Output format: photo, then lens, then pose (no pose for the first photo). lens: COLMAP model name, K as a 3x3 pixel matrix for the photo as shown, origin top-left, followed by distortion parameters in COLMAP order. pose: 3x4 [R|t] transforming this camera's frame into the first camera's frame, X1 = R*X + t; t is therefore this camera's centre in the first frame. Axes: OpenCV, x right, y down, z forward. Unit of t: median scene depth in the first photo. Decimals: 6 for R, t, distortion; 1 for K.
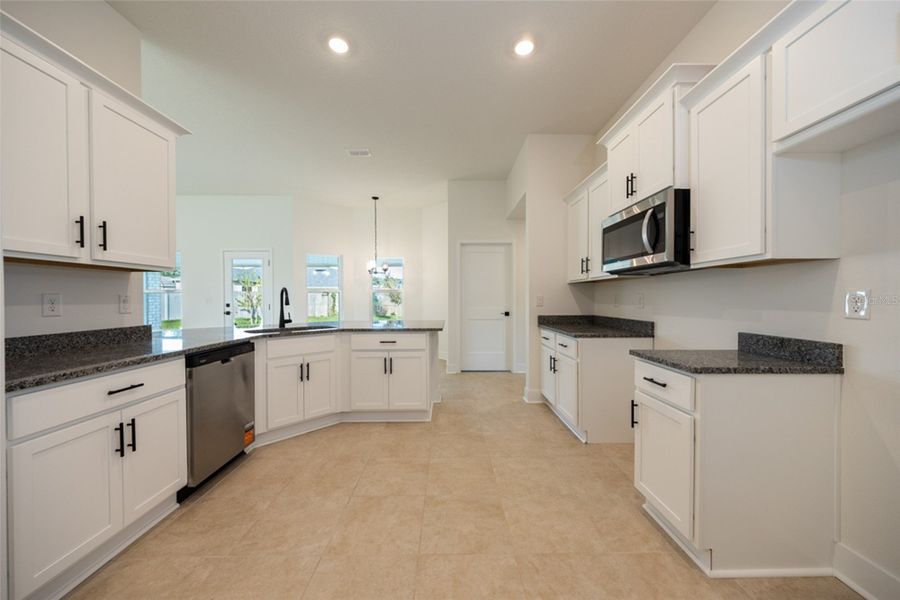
lens RADIAL K [[290.3, 0, 450.0], [0, 290.3, 300.0], [0, 0, 1]] dist [-0.000472, -0.000054]
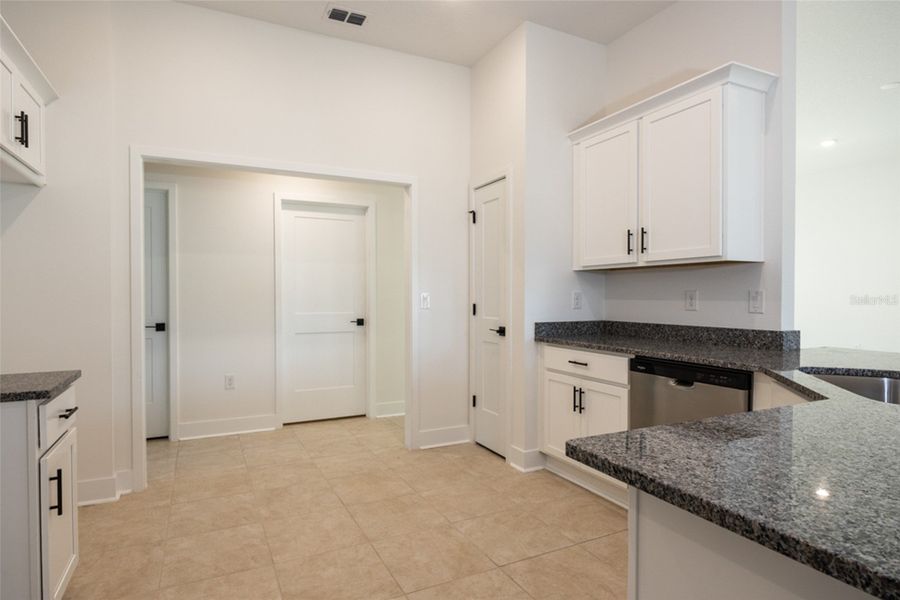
lens RADIAL K [[517.5, 0, 450.0], [0, 517.5, 300.0], [0, 0, 1]] dist [0.000444, 0.000131]
pose [[-0.894651, 0.010321, -0.446647, 0.337163], [0.002642, 0.999838, 0.017813, -0.021042], [0.446758, 0.014757, -0.894533, 2.049700]]
